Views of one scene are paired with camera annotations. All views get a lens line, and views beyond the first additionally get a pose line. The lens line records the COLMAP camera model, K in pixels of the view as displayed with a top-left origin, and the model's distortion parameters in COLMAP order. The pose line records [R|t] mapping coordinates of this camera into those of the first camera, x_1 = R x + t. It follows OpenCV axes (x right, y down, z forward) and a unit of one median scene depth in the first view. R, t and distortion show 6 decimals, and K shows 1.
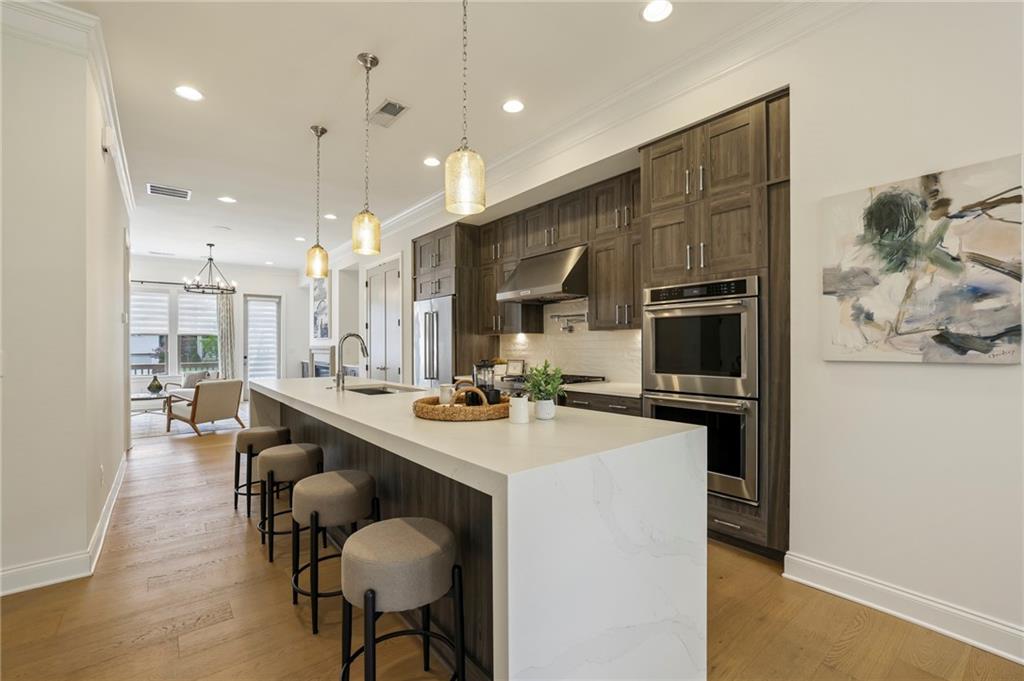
lens RADIAL K [[444.5, 0, 517.0], [0, 444.5, 344.1], [0, 0, 1]] dist [-0.034127, 0.001292]
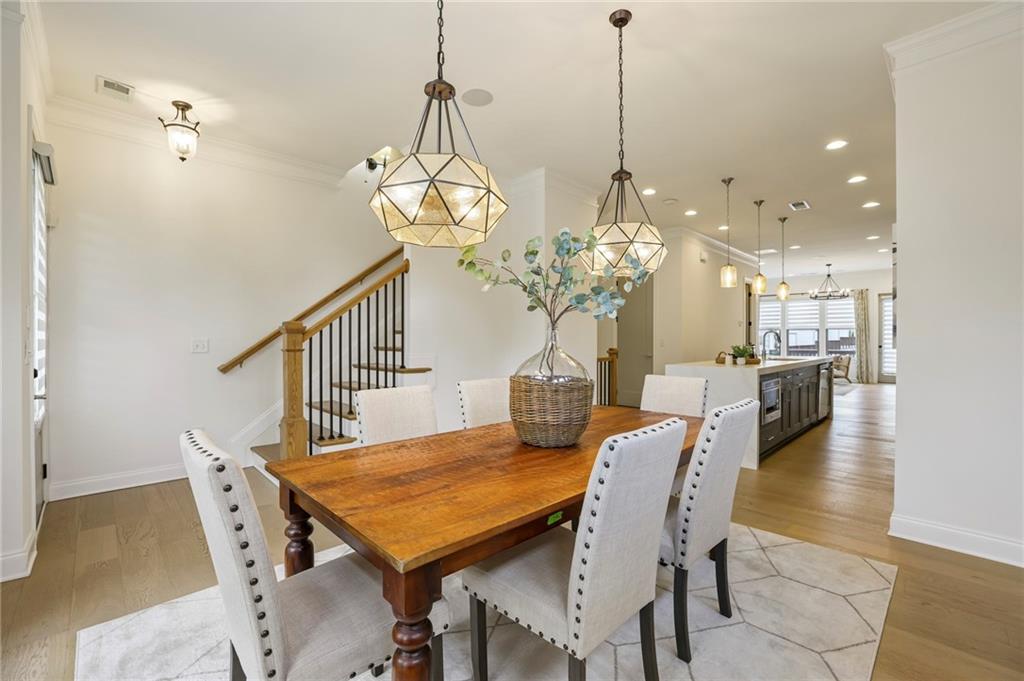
lens RADIAL K [[444.5, 0, 509.3], [0, 444.5, 342.3], [0, 0, 1]] dist [-0.034127, 0.001292]
pose [[0.083720, 0.013380, -0.996399, 1.011294], [0.002557, 0.999904, 0.013641, -0.000889], [0.996486, -0.003690, 0.083678, -0.233991]]
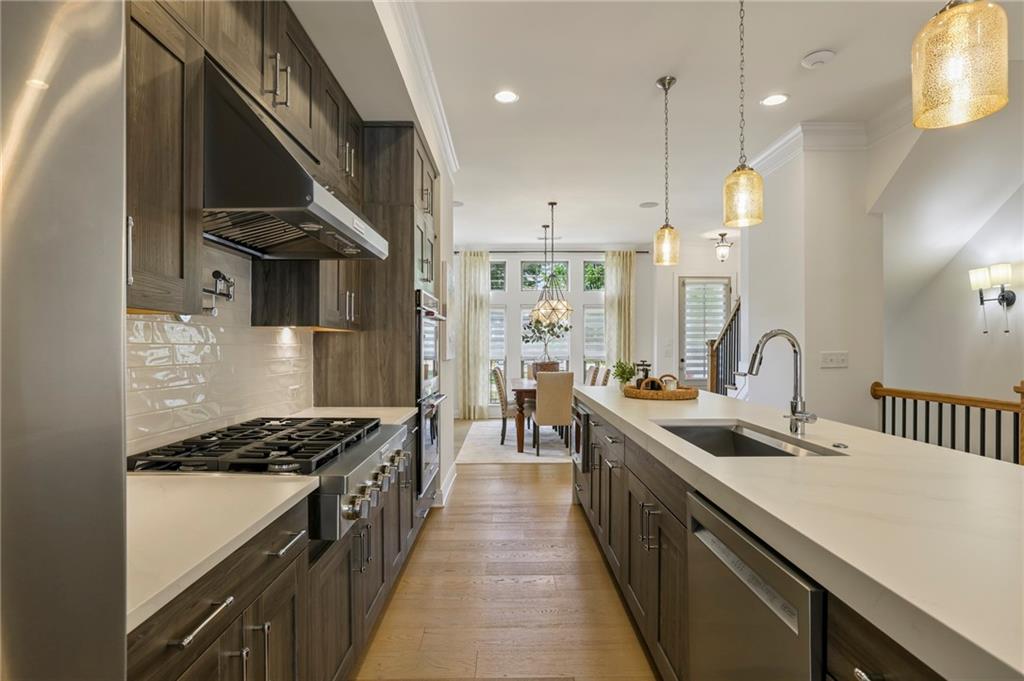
lens RADIAL K [[520.9, 0, 519.5], [0, 520.9, 343.8], [0, 0, 1]] dist [-0.010147, 0.001279]
pose [[-0.777714, 0.008810, 0.628557, -0.390499], [0.004953, 0.999957, -0.007887, -0.003130], [-0.628599, -0.003021, -0.777724, 1.169641]]
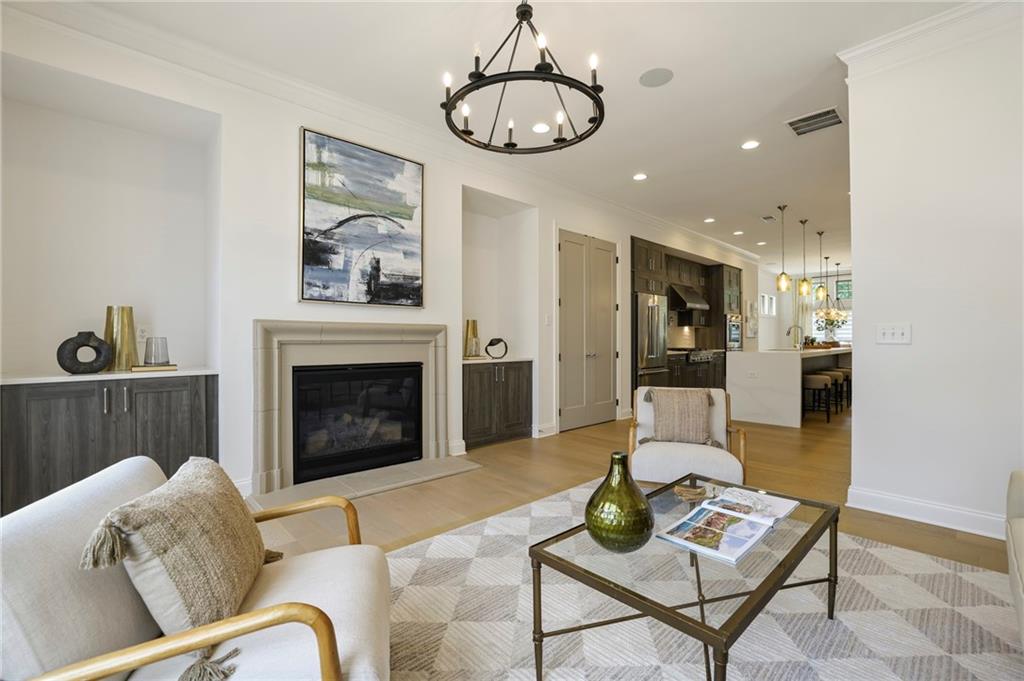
lens RADIAL K [[444.5, 0, 511.9], [0, 444.5, 341.5], [0, 0, 1]] dist [-0.034127, 0.001292]
pose [[-0.070448, 0.003804, 0.997508, -1.715094], [0.001722, 0.999992, -0.003692, 0.044359], [-0.997514, 0.001458, -0.070454, 1.786570]]
